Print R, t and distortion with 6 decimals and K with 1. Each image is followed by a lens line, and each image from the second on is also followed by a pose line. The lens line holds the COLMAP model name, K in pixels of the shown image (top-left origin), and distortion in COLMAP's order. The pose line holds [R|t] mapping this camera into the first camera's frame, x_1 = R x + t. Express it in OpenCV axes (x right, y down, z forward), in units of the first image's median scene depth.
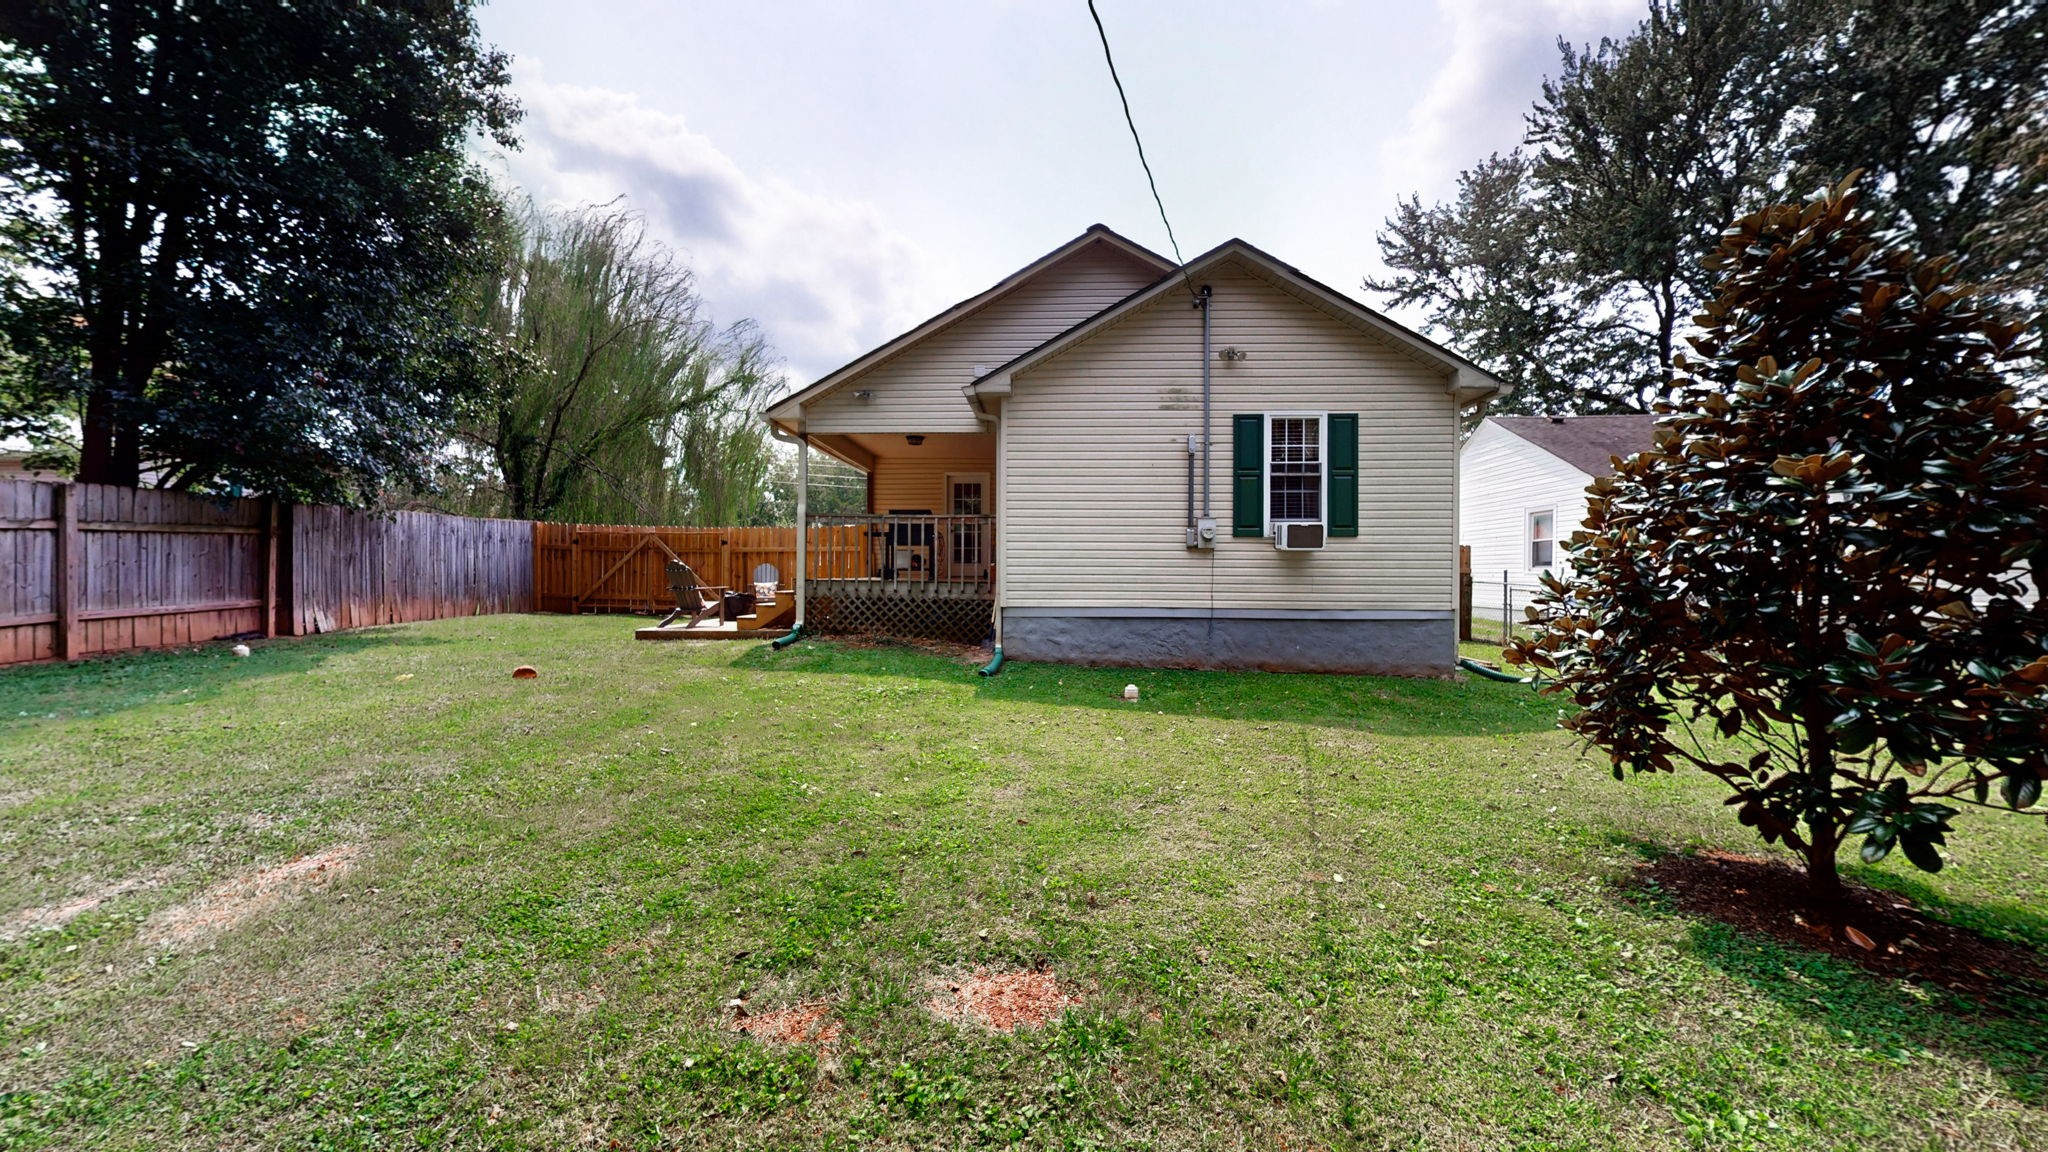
lens RADIAL K [[749.8, 0, 1023.0], [0, 749.8, 576.9], [0, 0, 1]] dist [-0.000075, 0.000072]
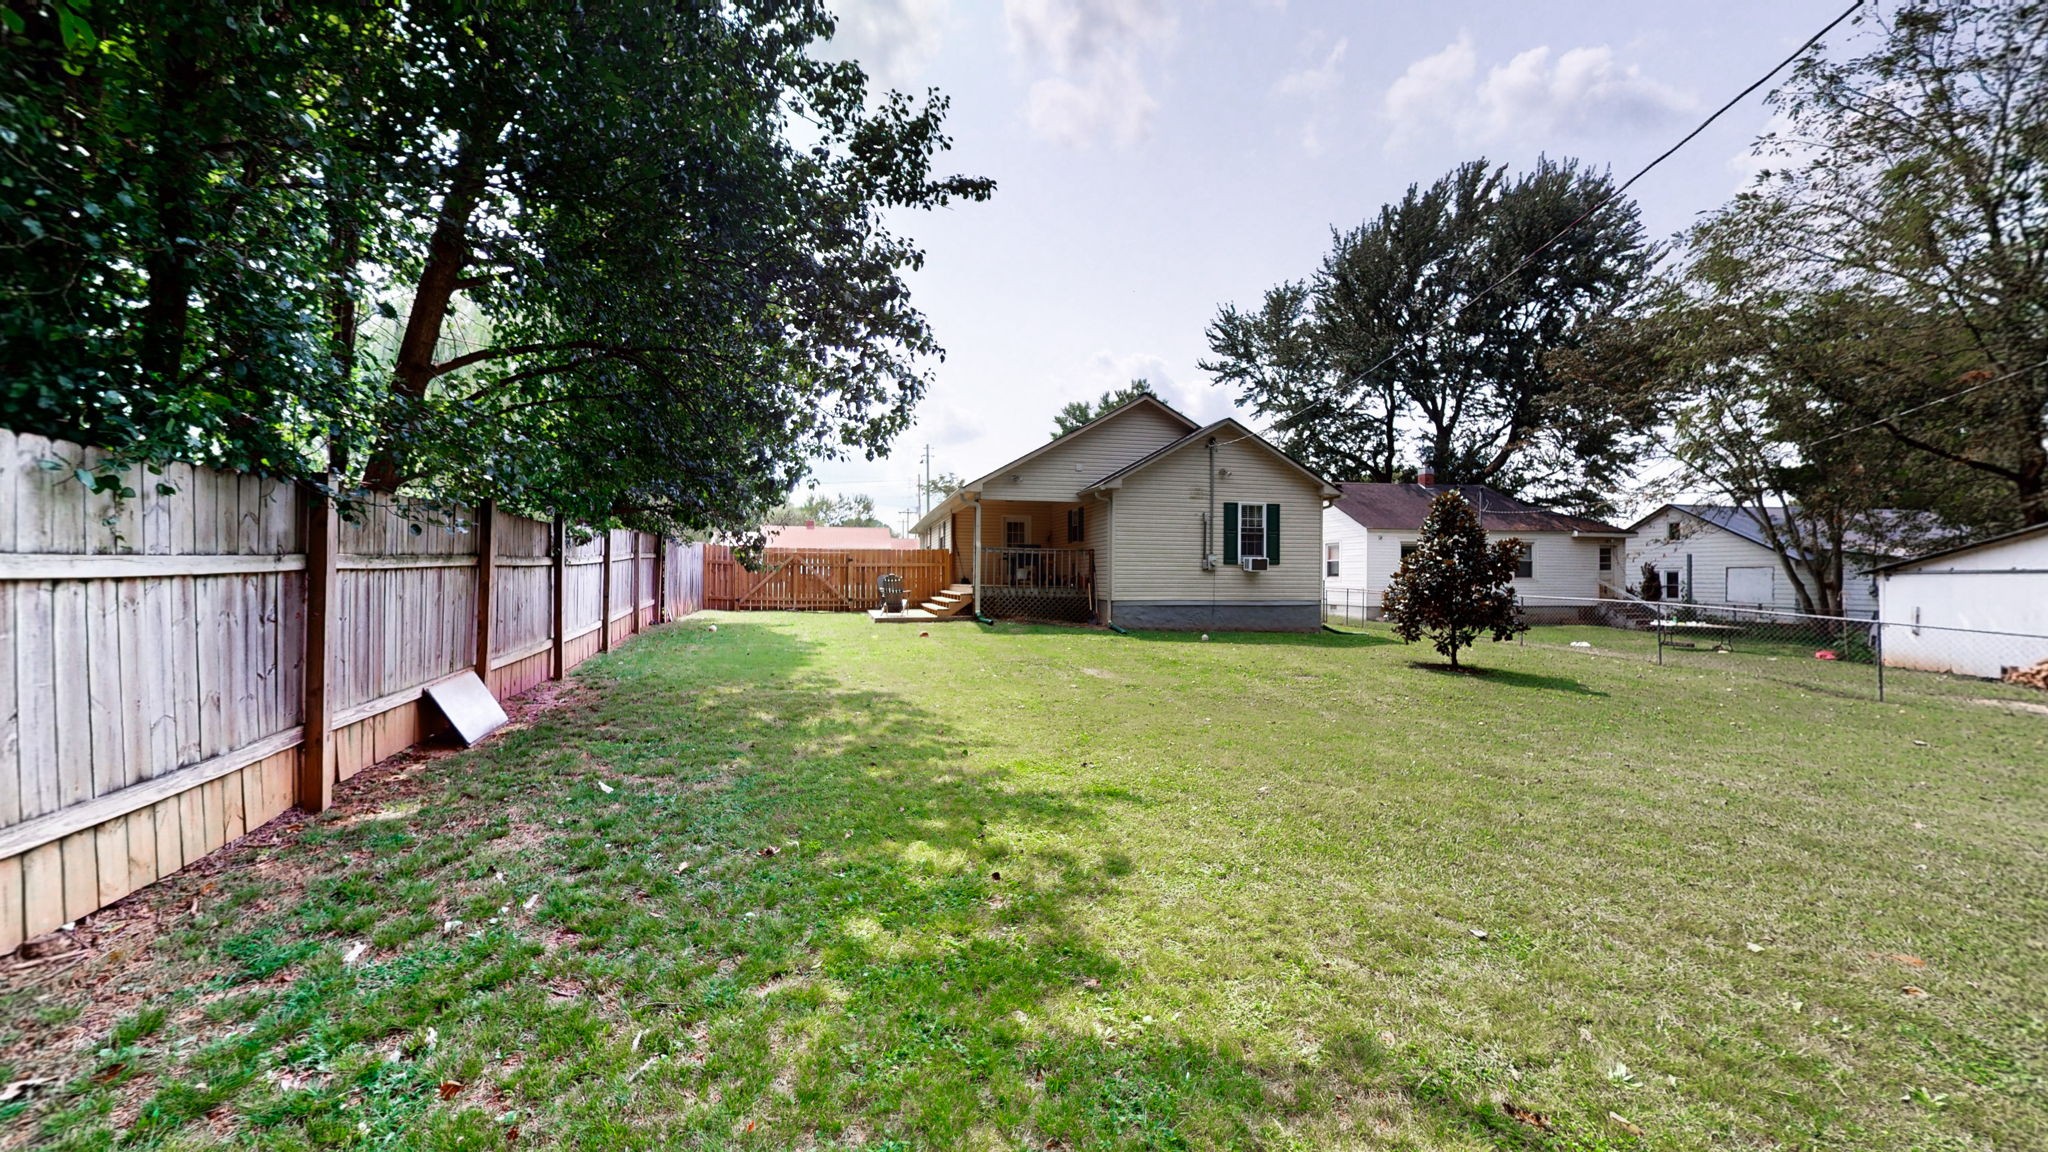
lens RADIAL K [[749.8, 0, 1024.9], [0, 749.8, 581.1], [0, 0, 1]] dist [-0.000075, 0.000072]
pose [[0.964316, -0.000496, 0.264753, -0.711364], [0.001637, 0.999990, -0.004087, -0.001385], [-0.264749, 0.004375, 0.964308, -0.728363]]
